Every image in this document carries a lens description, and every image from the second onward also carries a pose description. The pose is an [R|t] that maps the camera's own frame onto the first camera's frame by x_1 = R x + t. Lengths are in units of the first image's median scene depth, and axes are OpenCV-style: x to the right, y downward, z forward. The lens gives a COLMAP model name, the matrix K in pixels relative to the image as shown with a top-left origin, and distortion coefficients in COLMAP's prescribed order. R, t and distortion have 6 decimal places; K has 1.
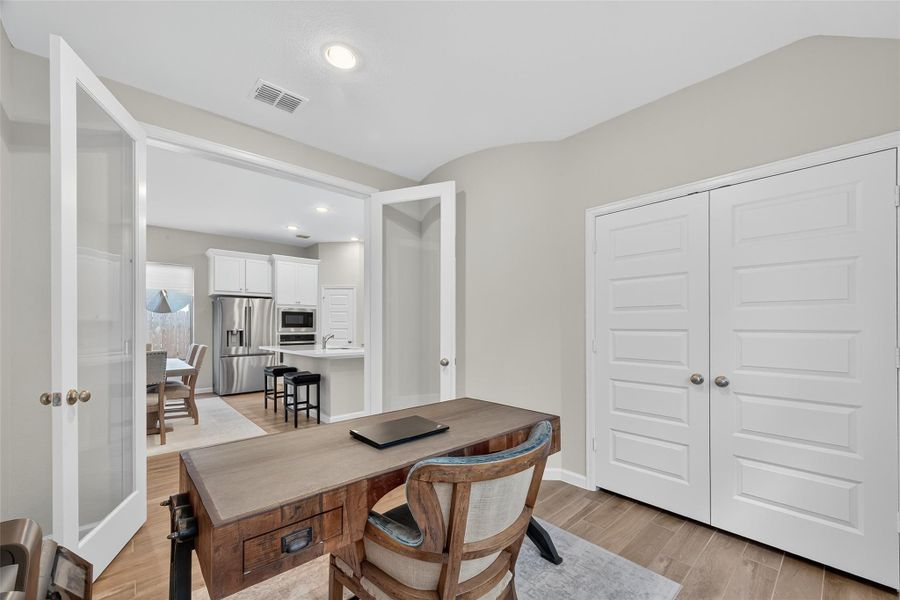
lens RADIAL K [[352.6, 0, 453.9], [0, 352.6, 325.8], [0, 0, 1]] dist [0.000250, 0.000026]
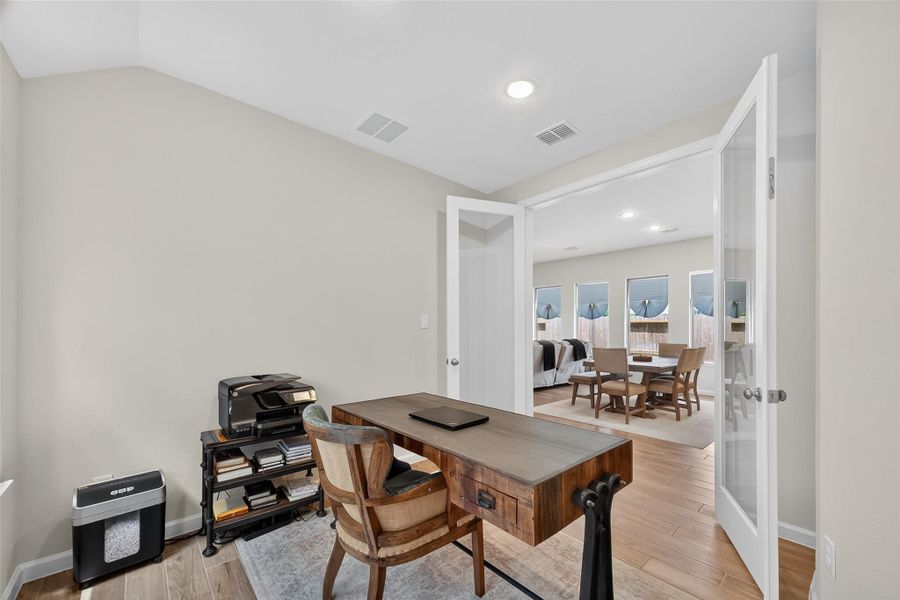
lens RADIAL K [[352.6, 0, 453.9], [0, 352.6, 325.8], [0, 0, 1]] dist [0.000250, 0.000026]
pose [[-0.023496, -0.002686, -0.999720, 0.949018], [-0.000139, 0.999996, -0.002683, -0.005674], [0.999724, 0.000076, -0.023496, 0.956950]]
